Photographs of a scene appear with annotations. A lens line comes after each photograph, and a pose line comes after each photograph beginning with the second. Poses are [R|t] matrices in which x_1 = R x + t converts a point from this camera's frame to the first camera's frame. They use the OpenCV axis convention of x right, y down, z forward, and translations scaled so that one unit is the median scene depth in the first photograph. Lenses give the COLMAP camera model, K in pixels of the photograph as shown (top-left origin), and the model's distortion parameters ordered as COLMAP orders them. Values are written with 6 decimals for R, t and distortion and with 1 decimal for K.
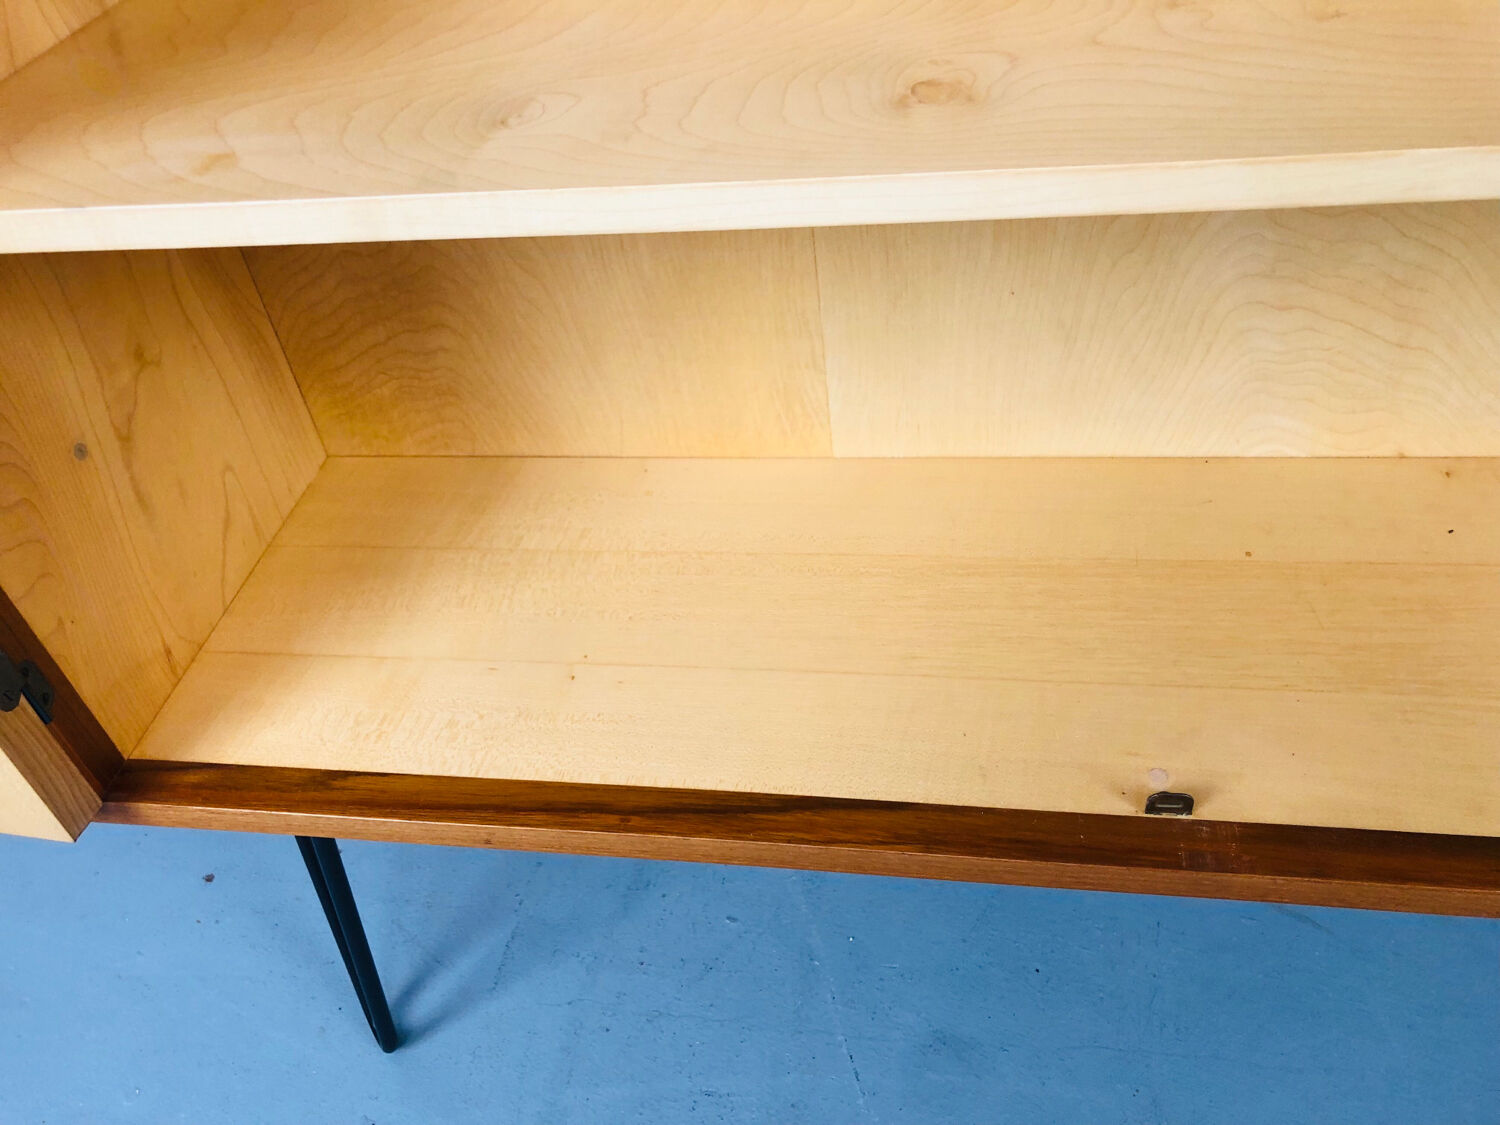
lens RADIAL K [[1198.4, 0, 740.4], [0, 1198.4, 554.1], [0, 0, 1]] dist [0.051379, -0.071743]
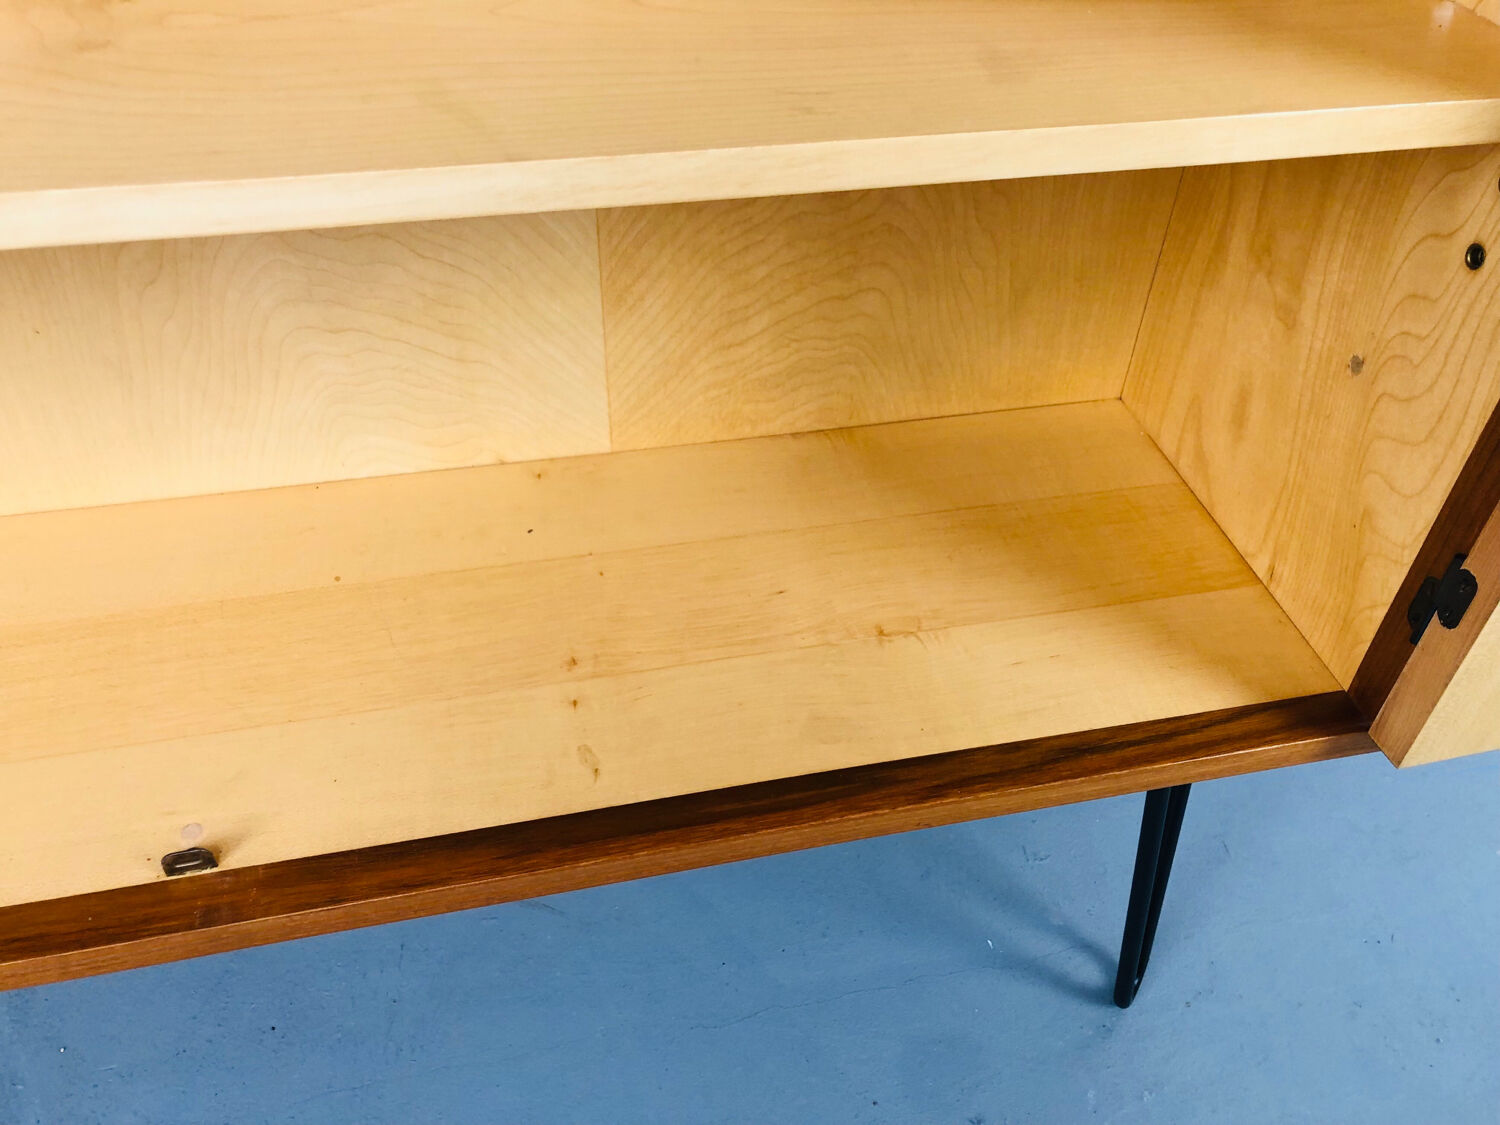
lens RADIAL K [[1211.9, 0, 750.0], [0, 1211.9, 562.5], [0, 0, 1]] dist [0.029360, -0.005158]
pose [[0.917897, -0.136120, 0.372741, 0.367503], [0.134988, 0.990415, 0.029272, 0.003234], [-0.373153, 0.023447, 0.927474, -0.059142]]
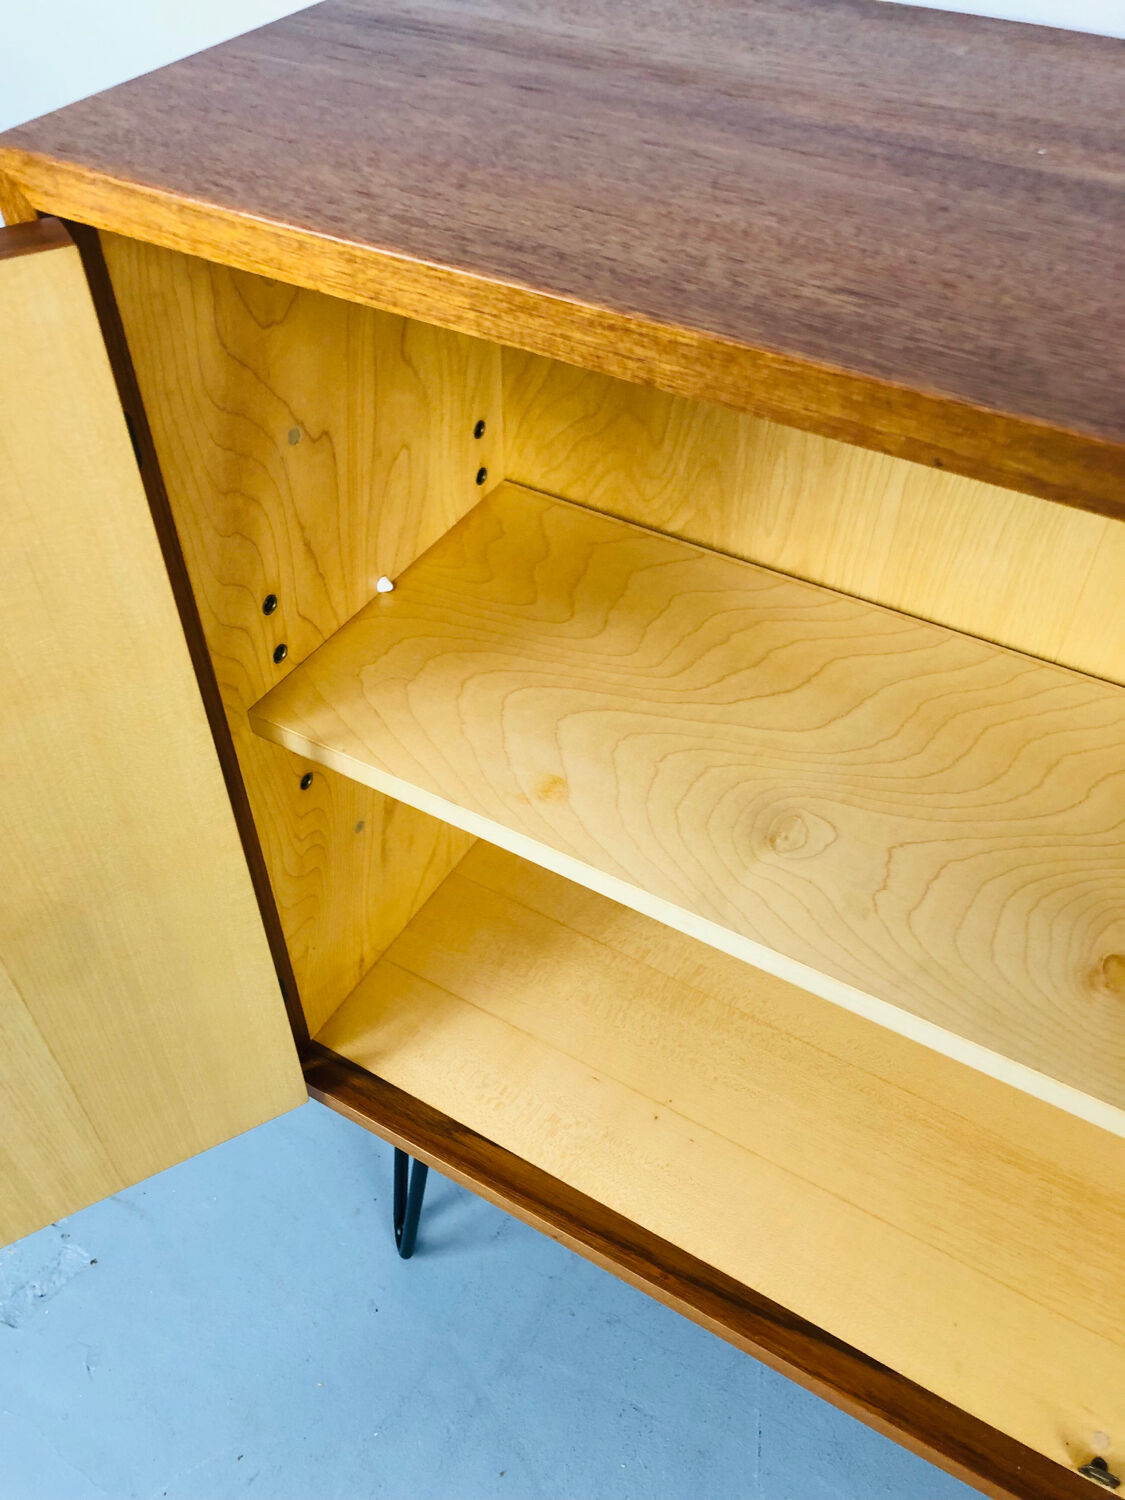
lens RADIAL K [[1198.4, 0, 562.5], [0, 1198.4, 750.0], [0, 0, 1]] dist [0.051379, -0.071743]
pose [[0.925844, 0.342124, -0.160513, -0.162115], [-0.326067, 0.937911, 0.118336, -0.367194], [0.191032, -0.057223, 0.979914, -0.196229]]
